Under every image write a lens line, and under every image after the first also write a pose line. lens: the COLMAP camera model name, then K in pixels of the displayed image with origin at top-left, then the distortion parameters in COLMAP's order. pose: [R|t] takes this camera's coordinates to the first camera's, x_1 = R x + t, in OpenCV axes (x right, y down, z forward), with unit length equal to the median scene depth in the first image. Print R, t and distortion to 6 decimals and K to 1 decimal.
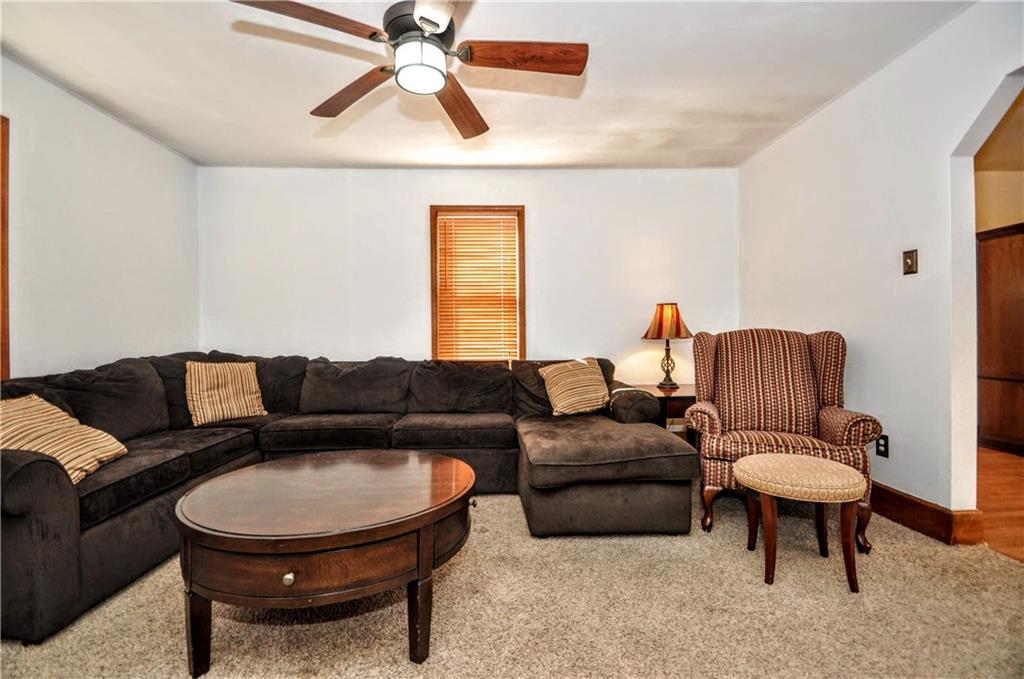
lens RADIAL K [[450.3, 0, 504.2], [0, 450.3, 336.6], [0, 0, 1]] dist [0.008342, -0.009065]
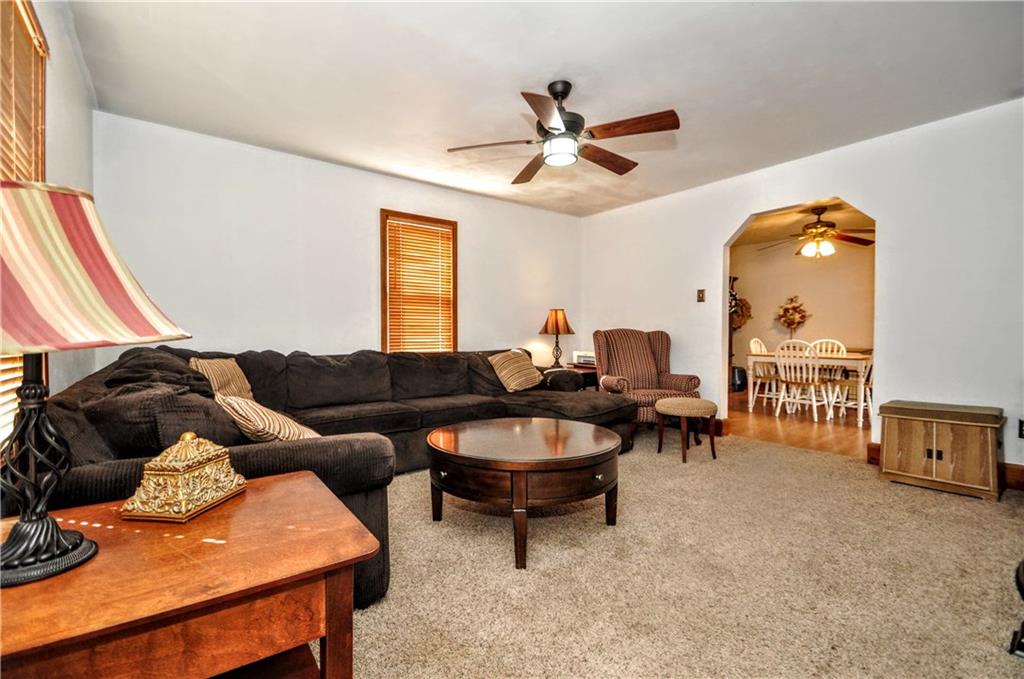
lens RADIAL K [[450.3, 0, 506.7], [0, 450.3, 336.4], [0, 0, 1]] dist [0.008342, -0.009065]
pose [[0.811276, 0.001998, 0.584660, -0.592755], [-0.011070, 0.999867, 0.011944, -0.003307], [-0.584558, -0.016162, 0.811191, -0.054063]]
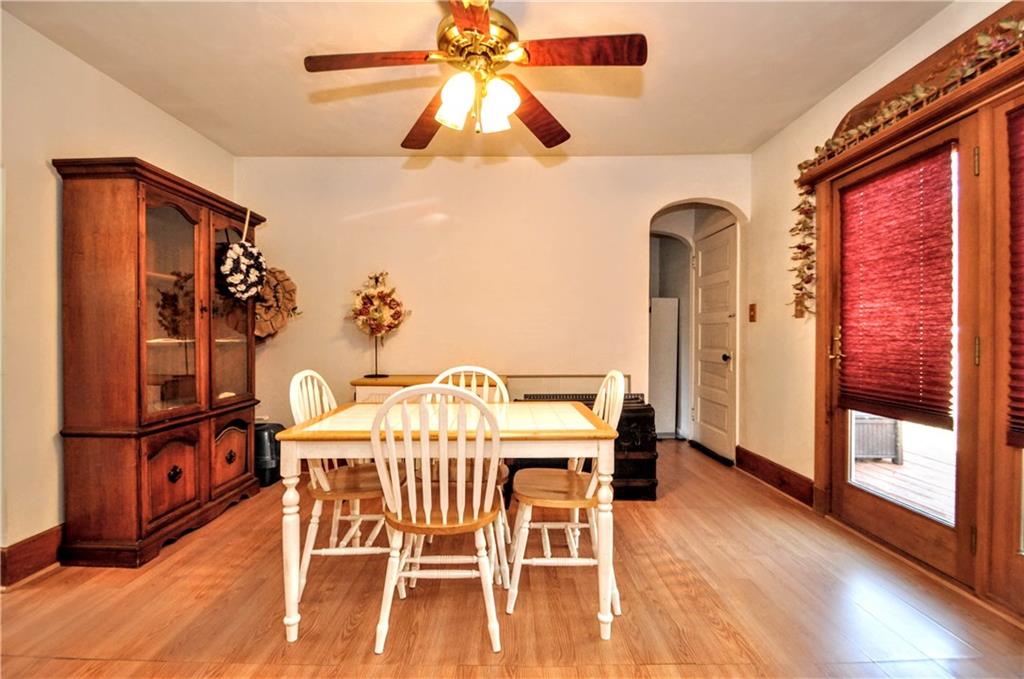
lens RADIAL K [[450.3, 0, 506.0], [0, 450.3, 339.9], [0, 0, 1]] dist [0.008342, -0.009065]
pose [[0.032837, 0.003337, 0.999455, 0.585936], [0.000565, 0.999994, -0.003357, -0.020090], [-0.999461, 0.000675, 0.032835, 0.497587]]
